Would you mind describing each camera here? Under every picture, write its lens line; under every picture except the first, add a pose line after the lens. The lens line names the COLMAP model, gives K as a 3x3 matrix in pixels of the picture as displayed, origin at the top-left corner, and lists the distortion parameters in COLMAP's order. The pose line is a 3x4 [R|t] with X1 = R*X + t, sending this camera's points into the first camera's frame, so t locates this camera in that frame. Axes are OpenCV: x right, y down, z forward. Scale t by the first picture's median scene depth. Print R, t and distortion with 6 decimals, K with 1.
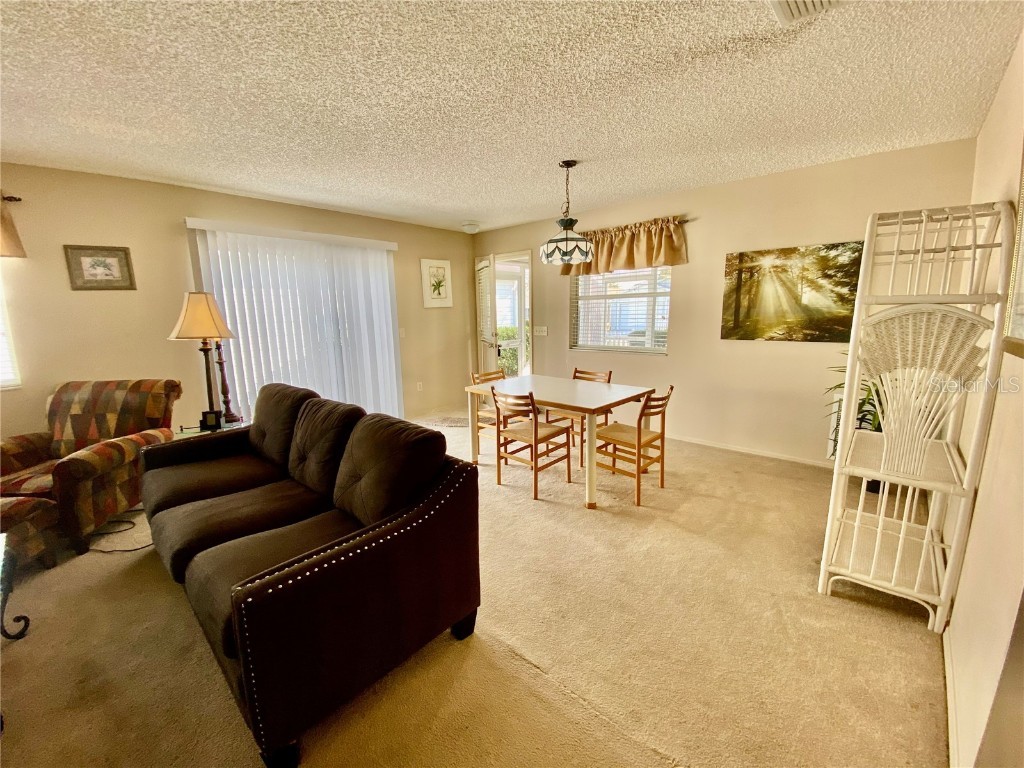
lens RADIAL K [[414.2, 0, 517.8], [0, 414.2, 390.9], [0, 0, 1]] dist [-0.002461, -0.009308]
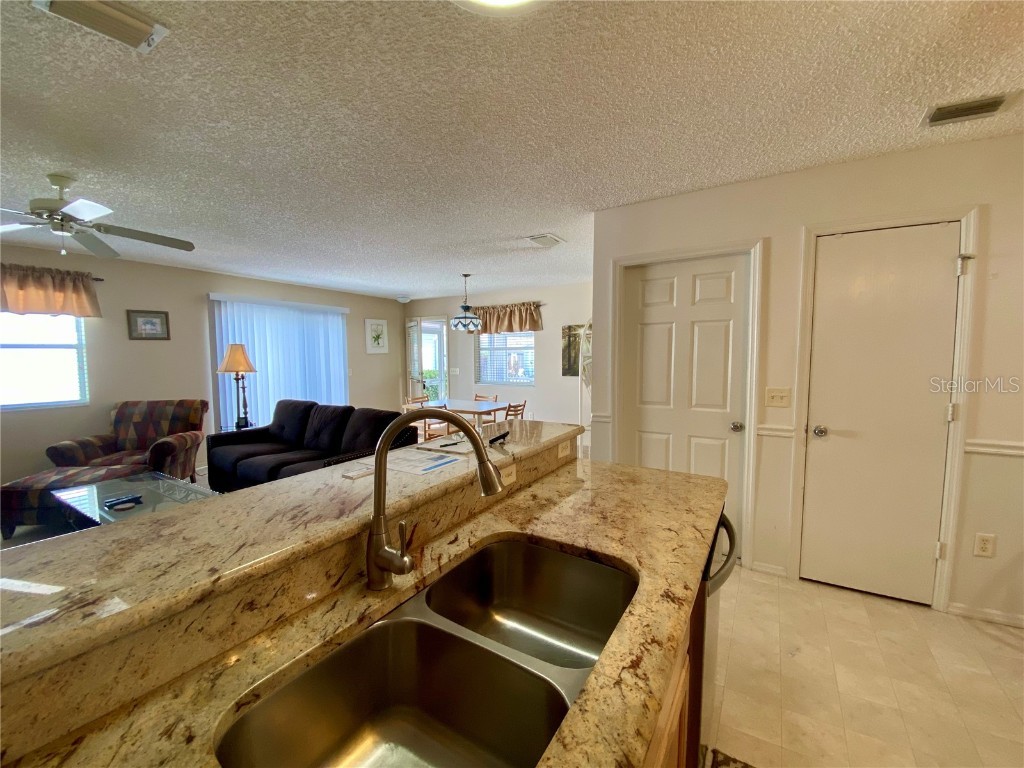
lens RADIAL K [[414.2, 0, 526.3], [0, 414.2, 389.5], [0, 0, 1]] dist [-0.002461, -0.009308]
pose [[0.979333, -0.003946, 0.202217, 0.015529], [0.026549, 0.993667, -0.109187, 0.131567], [-0.200505, 0.112299, 0.973235, -0.710454]]
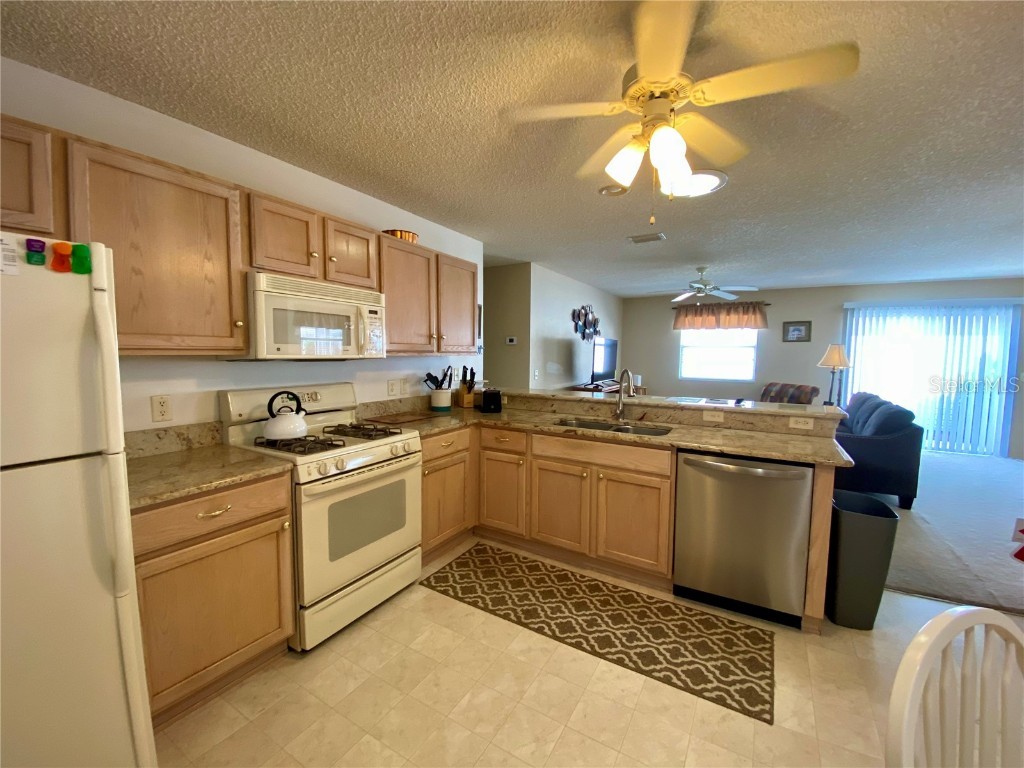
lens RADIAL K [[414.2, 0, 504.9], [0, 414.2, 386.9], [0, 0, 1]] dist [-0.002461, -0.009308]
pose [[0.181107, 0.099556, -0.978411, 0.831588], [-0.192935, 0.979128, 0.063916, 0.135308], [0.964353, 0.177194, 0.196535, -0.834710]]
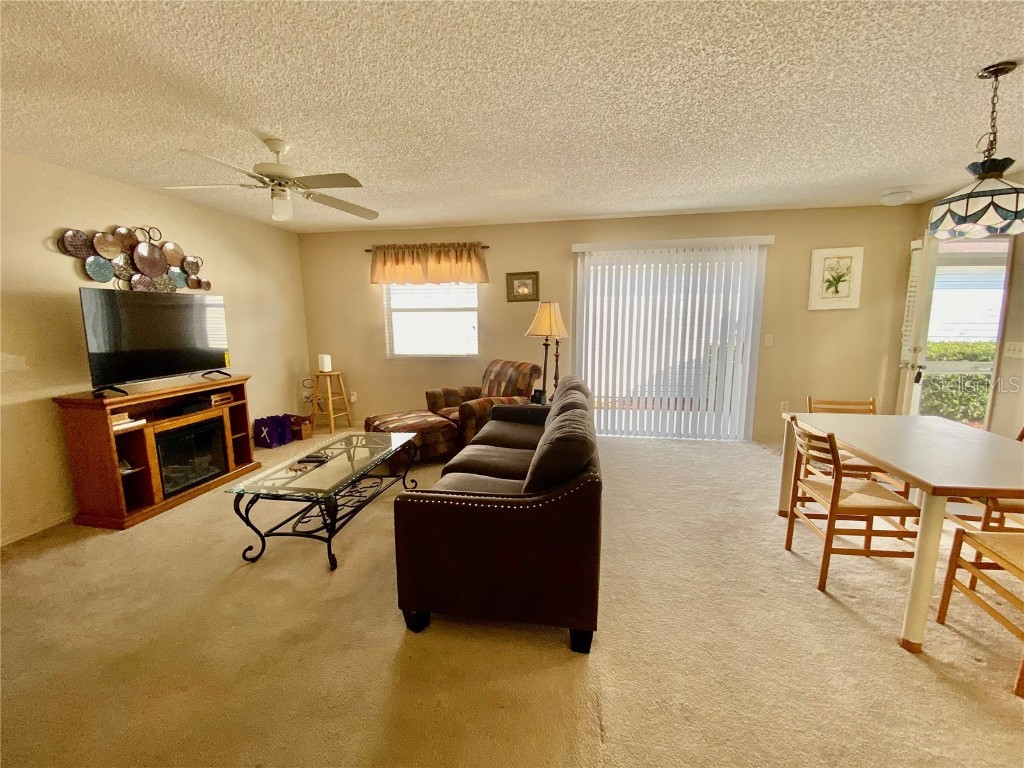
lens RADIAL K [[414.2, 0, 507.2], [0, 414.2, 394.1], [0, 0, 1]] dist [-0.002461, -0.009308]
pose [[0.520643, 0.158243, -0.838982, 0.300271], [-0.155518, 0.983811, 0.089050, -0.037508], [0.839491, 0.084114, 0.536824, 0.166307]]
